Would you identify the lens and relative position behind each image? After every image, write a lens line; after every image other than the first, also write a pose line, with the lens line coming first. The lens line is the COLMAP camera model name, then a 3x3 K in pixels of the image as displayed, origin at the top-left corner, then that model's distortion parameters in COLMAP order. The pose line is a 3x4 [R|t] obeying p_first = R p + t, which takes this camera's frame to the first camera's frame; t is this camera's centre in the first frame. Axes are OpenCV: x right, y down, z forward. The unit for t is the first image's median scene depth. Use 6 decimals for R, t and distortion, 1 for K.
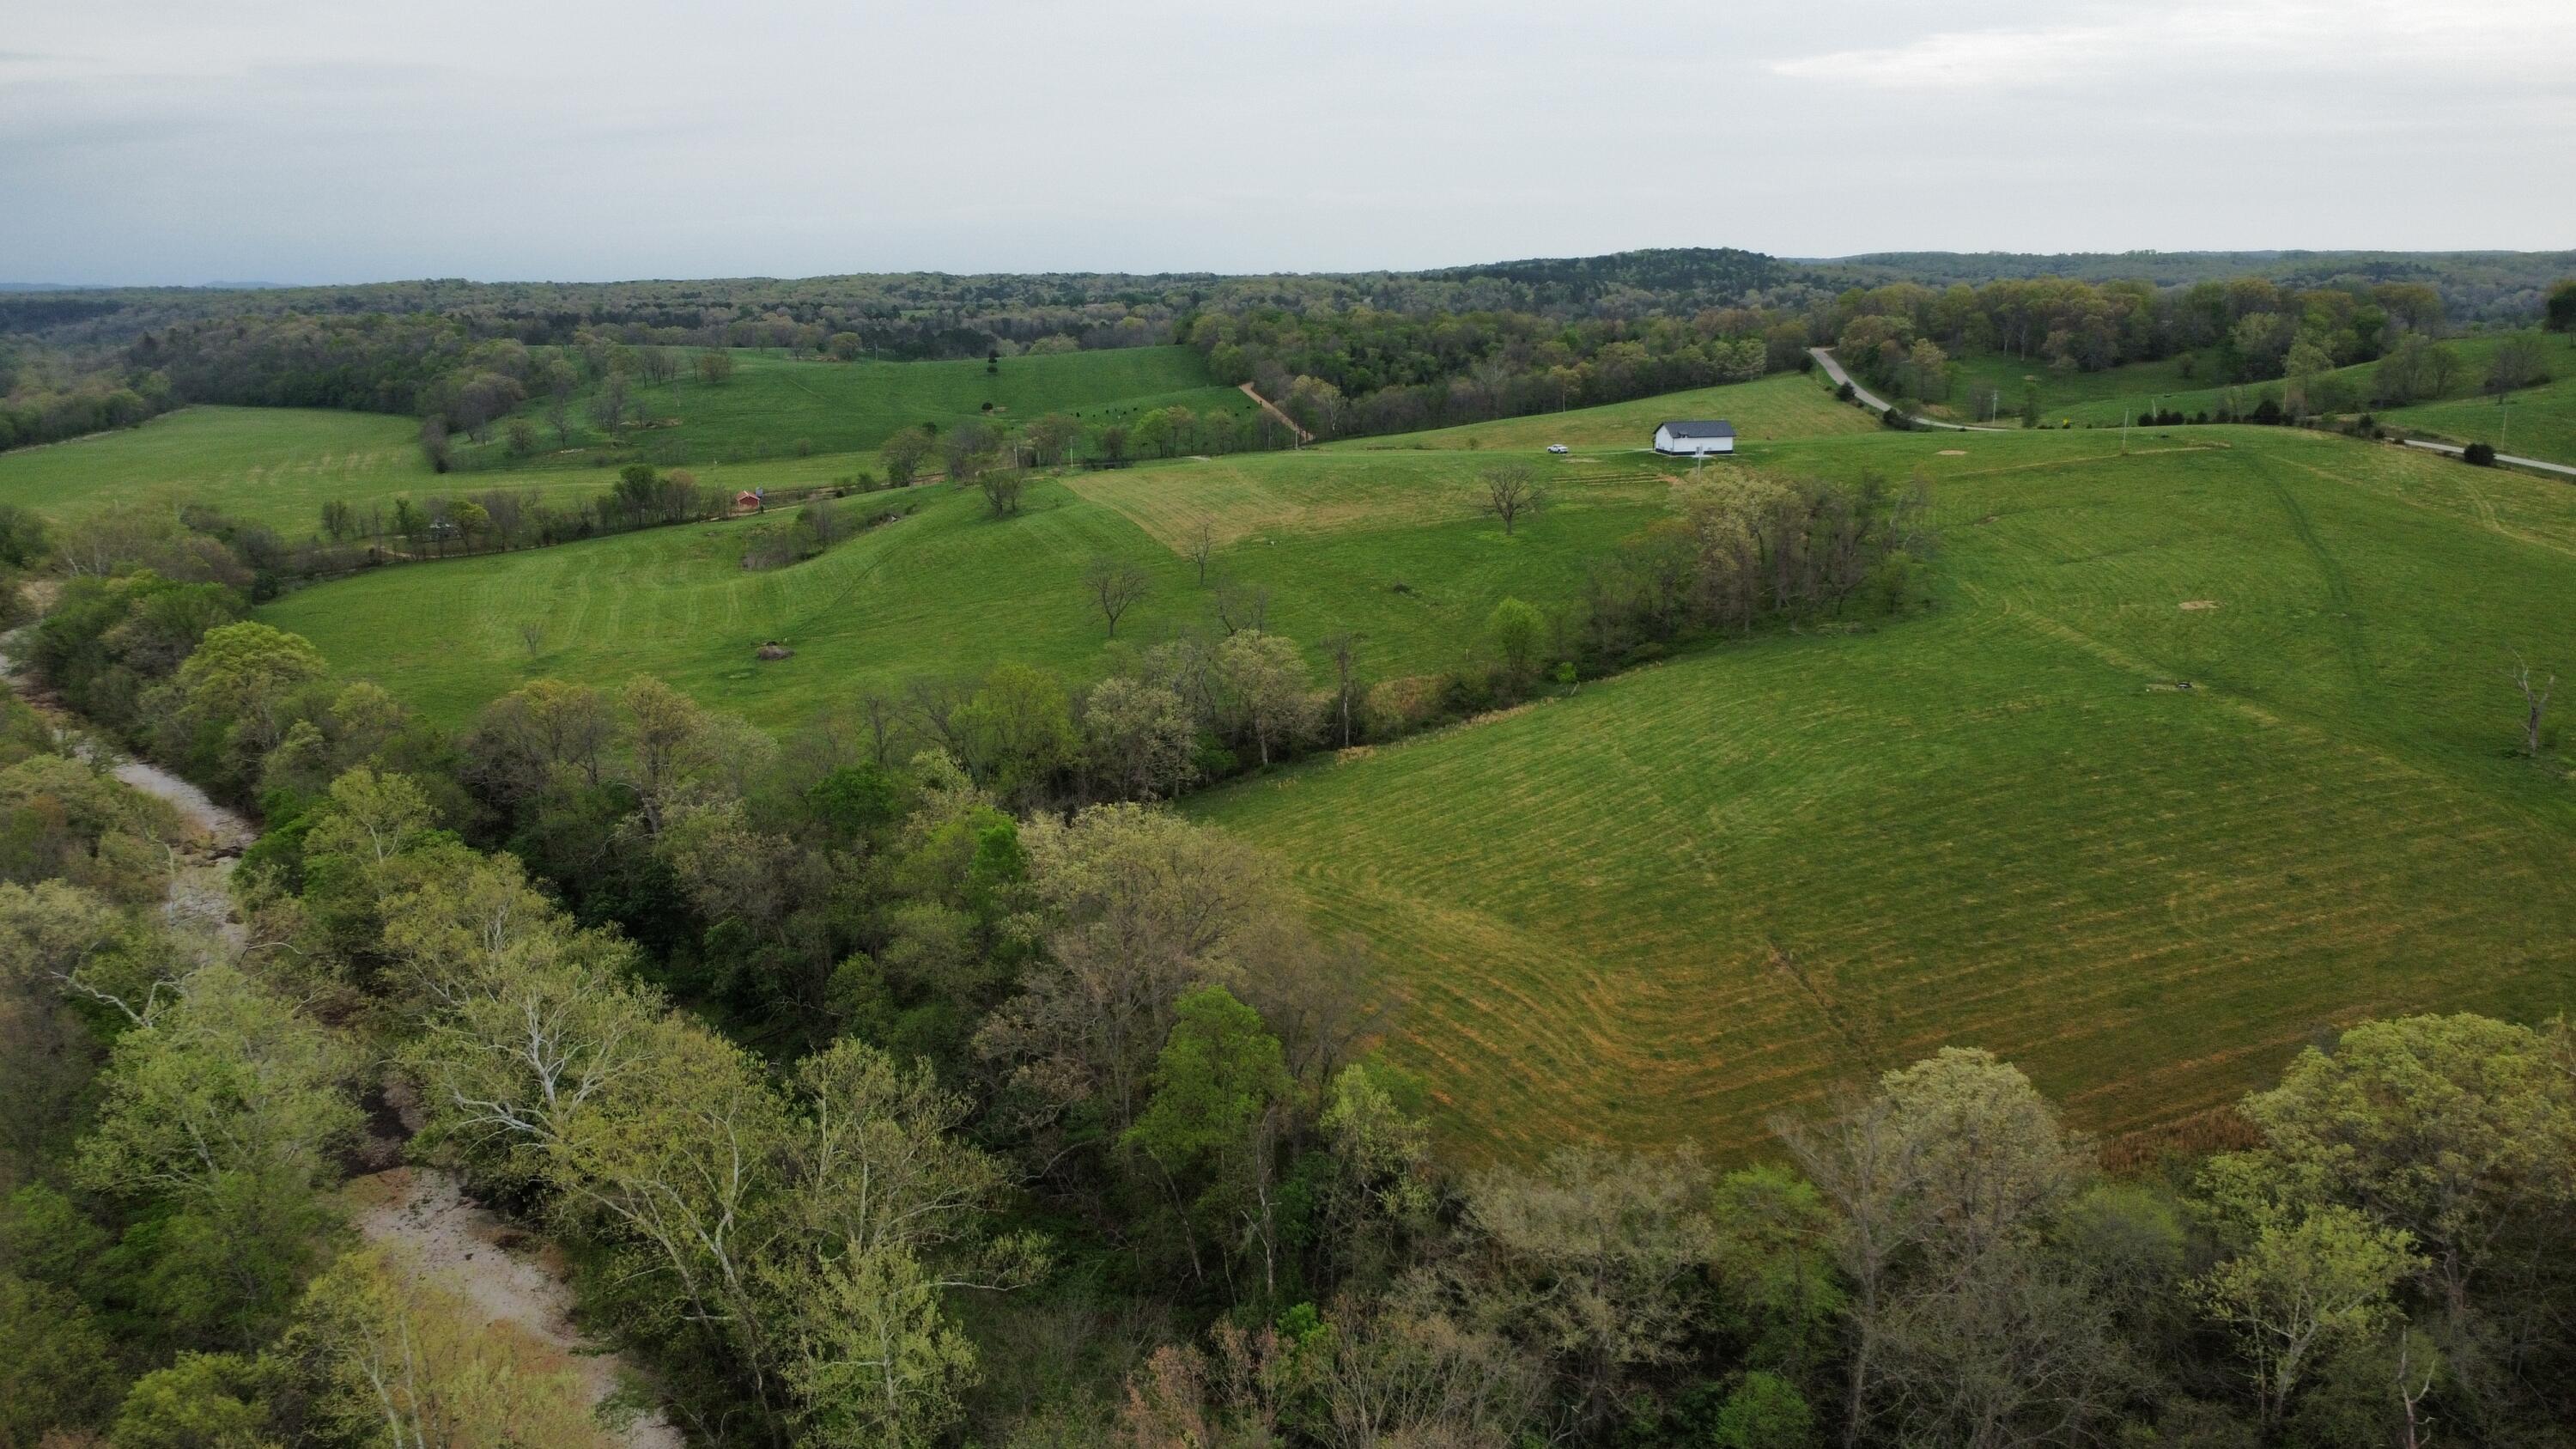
lens RADIAL K [[1913.7, 0, 1284.2], [0, 1913.7, 726.7], [0, 0, 1]] dist [0.002882, -0.009400]
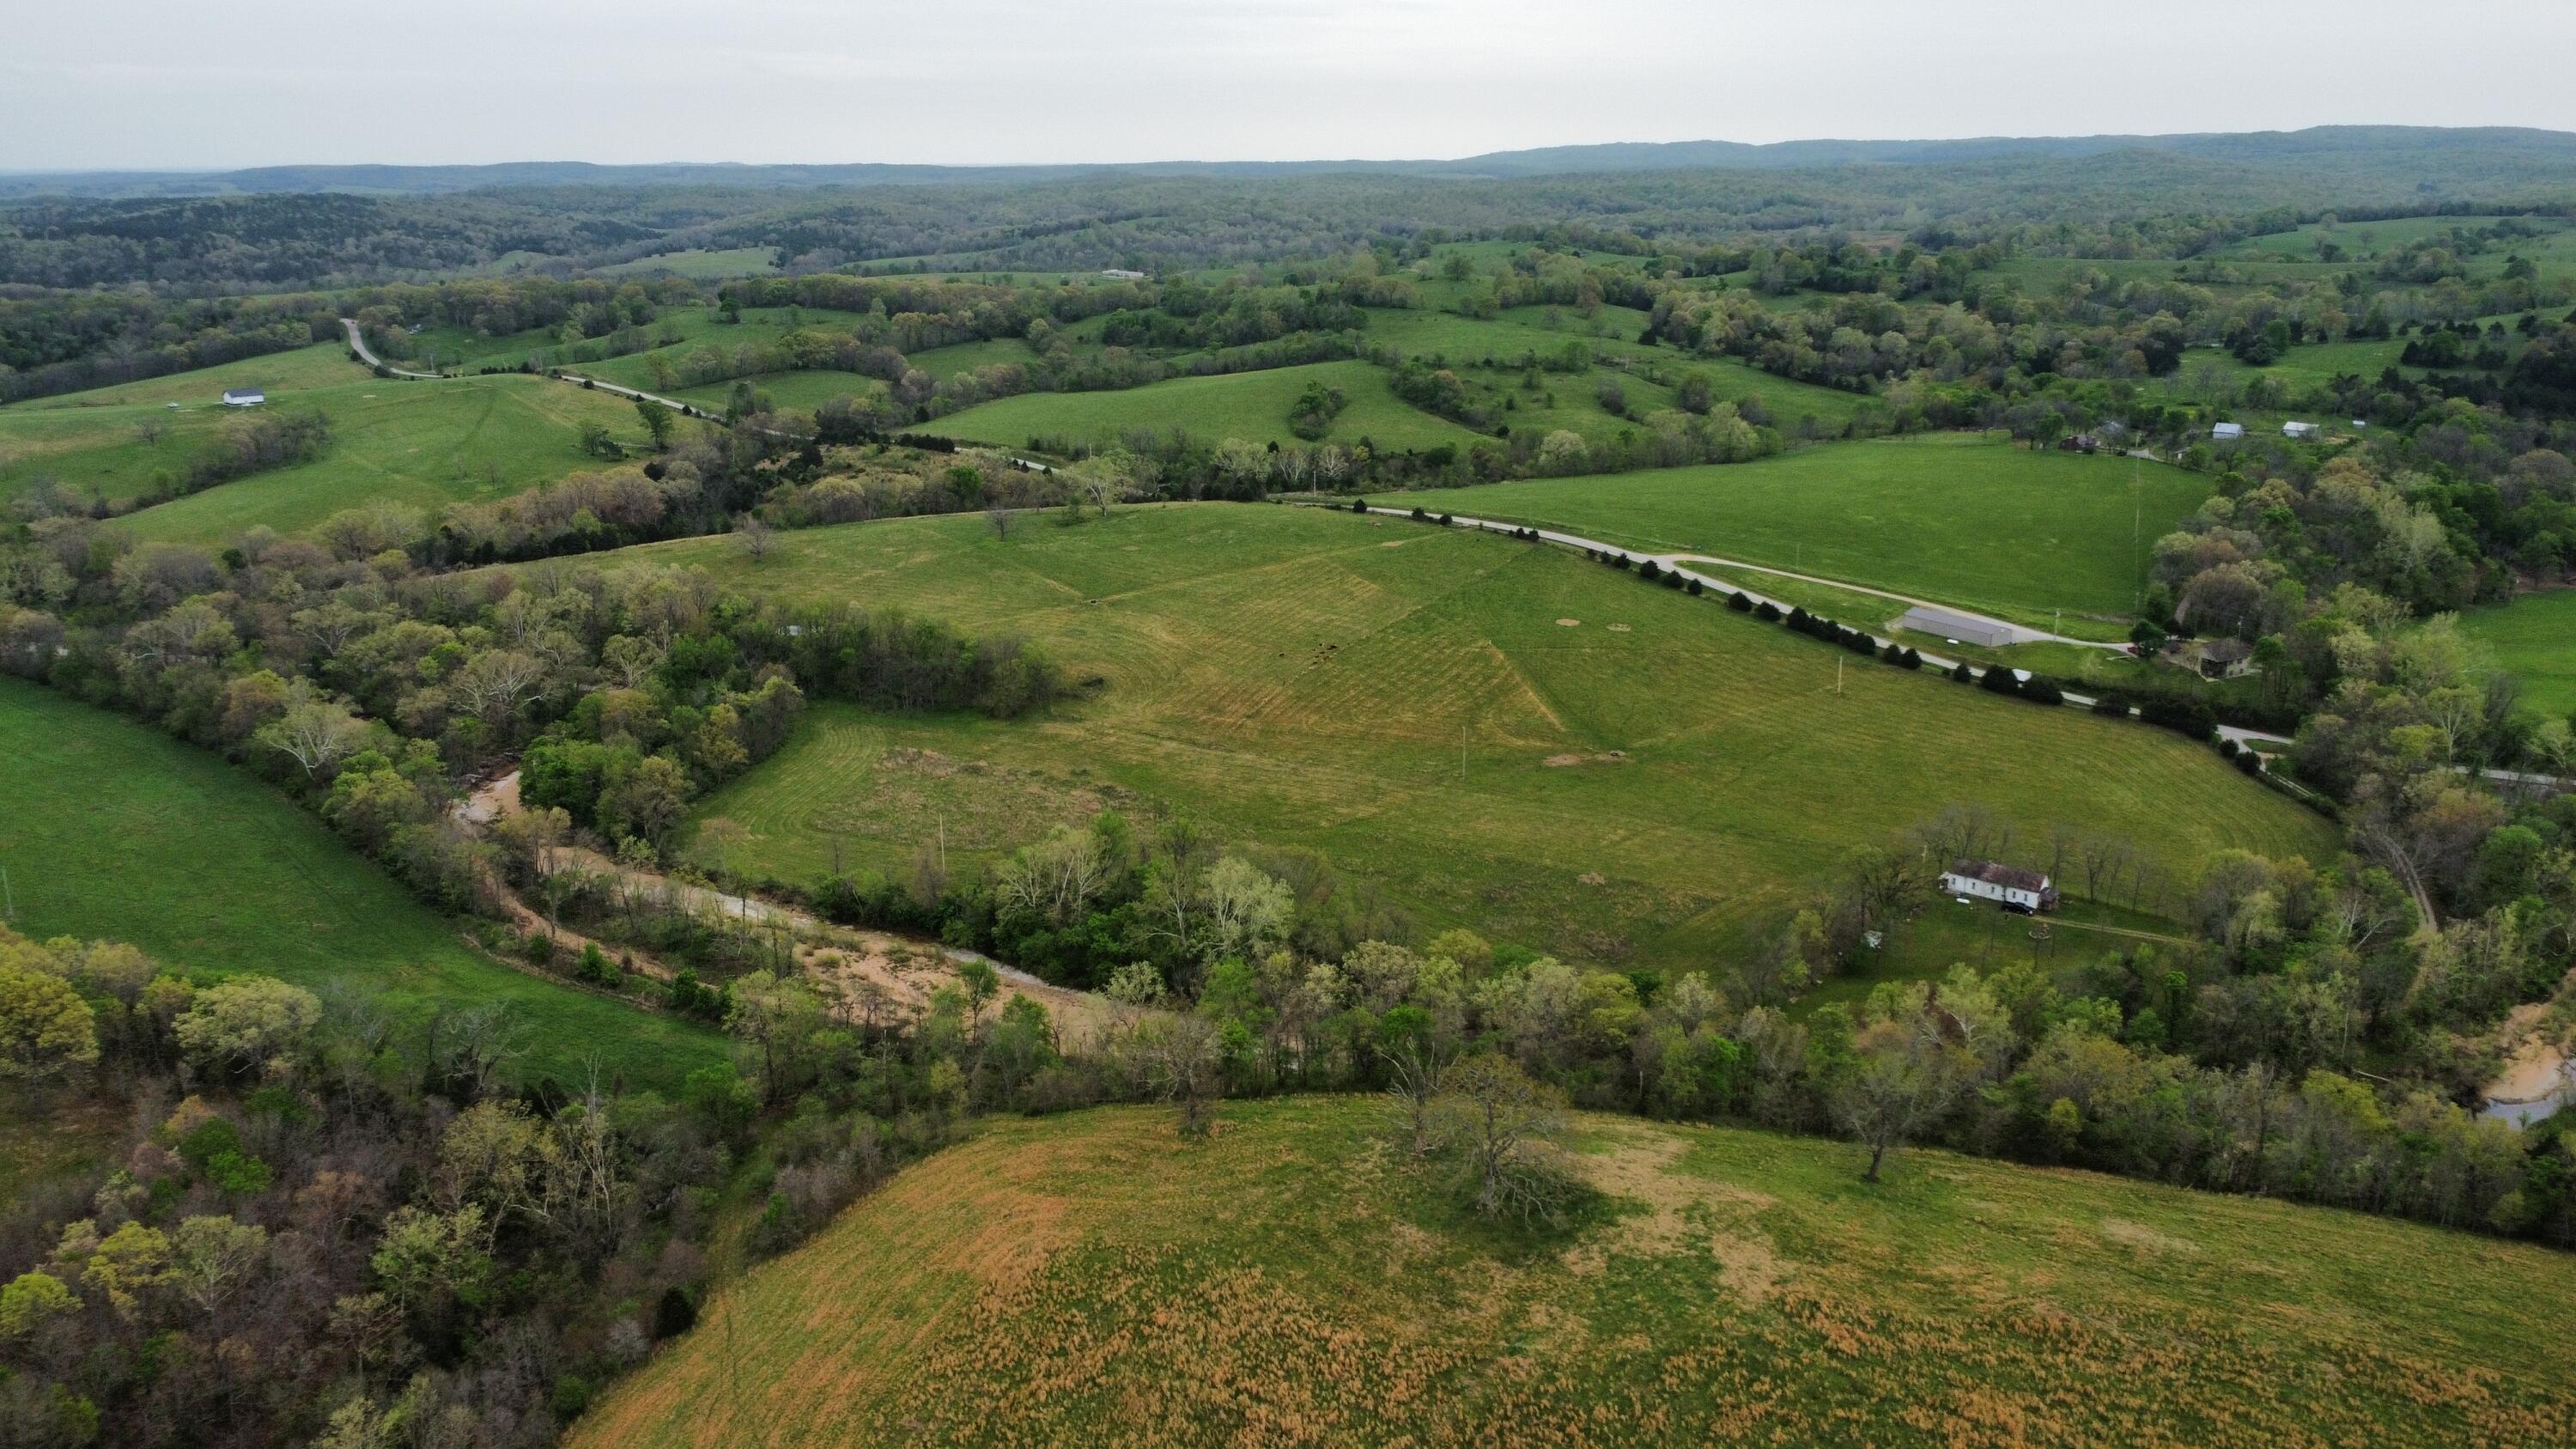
lens RADIAL K [[1913.7, 0, 1284.2], [0, 1913.7, 726.7], [0, 0, 1]] dist [0.002882, -0.009400]
pose [[0.797508, -0.164947, 0.580322, -0.070445], [0.133660, 0.986302, 0.096658, 0.071433], [-0.588317, 0.000481, 0.808630, -0.622514]]
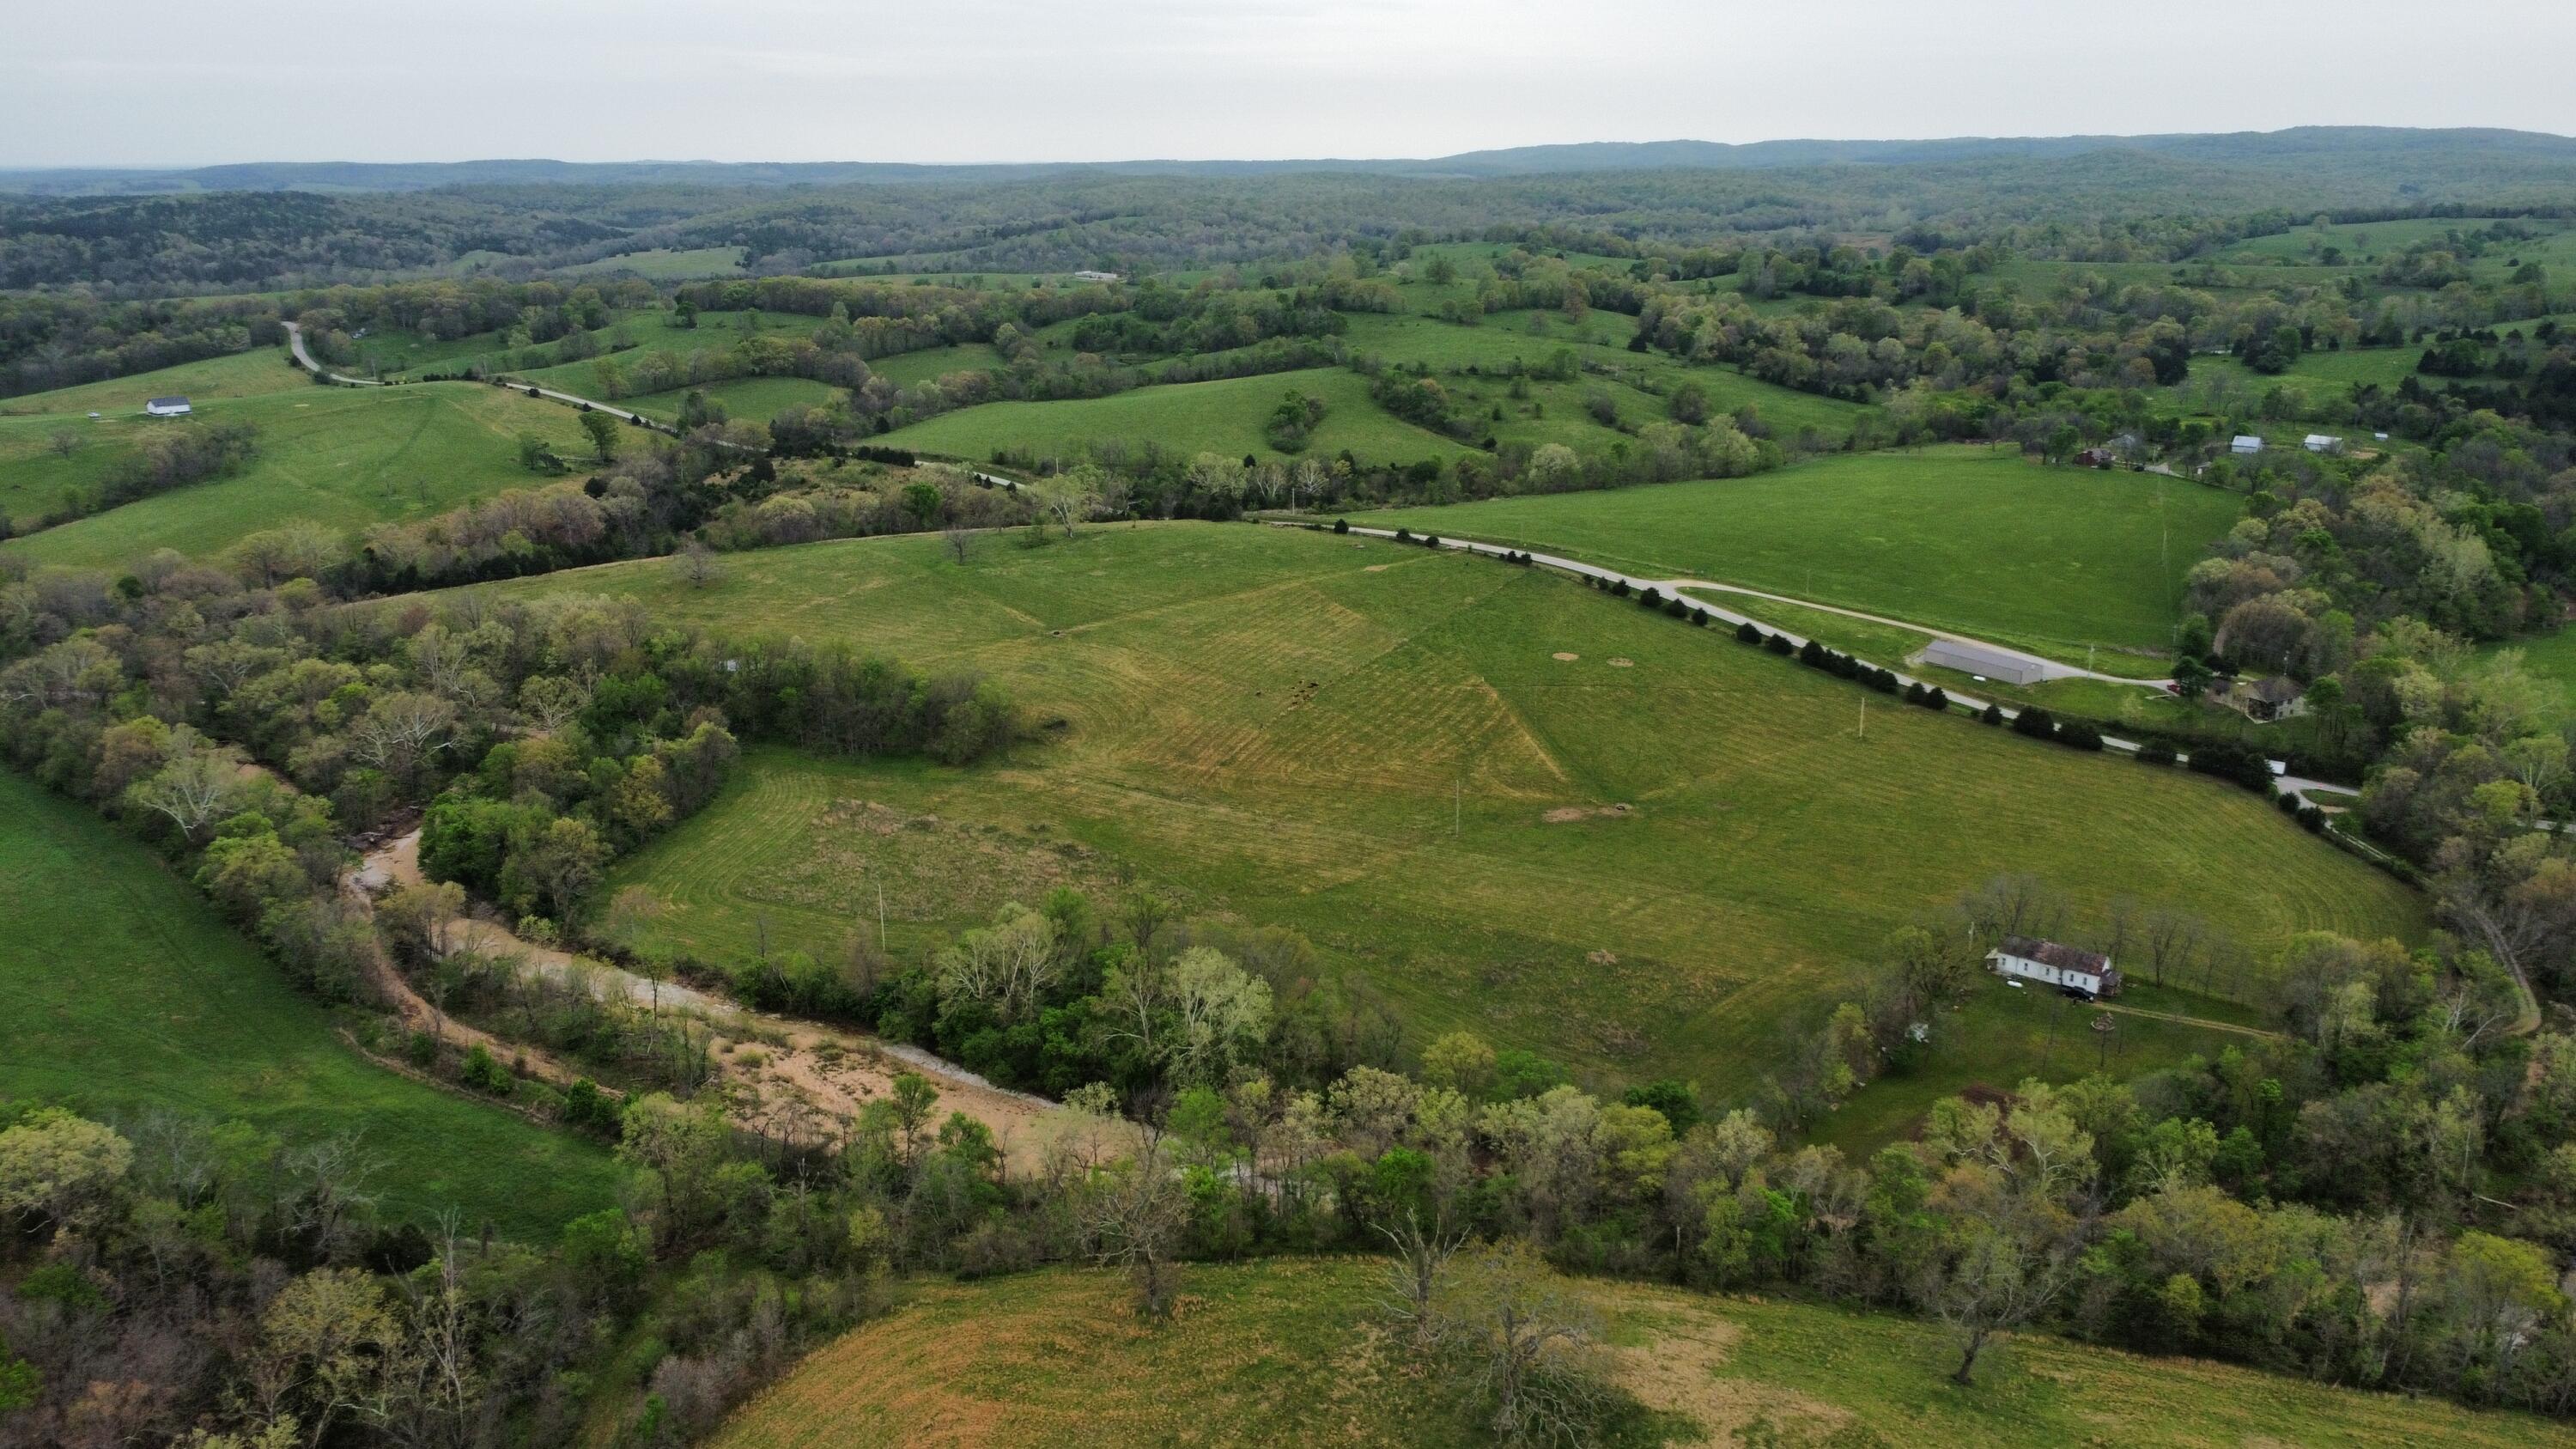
lens RADIAL K [[1913.7, 0, 1284.2], [0, 1913.7, 726.7], [0, 0, 1]] dist [0.002882, -0.009400]
pose [[0.790476, -0.166596, 0.589400, -0.045914], [0.134196, 0.986025, 0.098726, 0.063659], [-0.597611, 0.001055, 0.801786, -0.591422]]
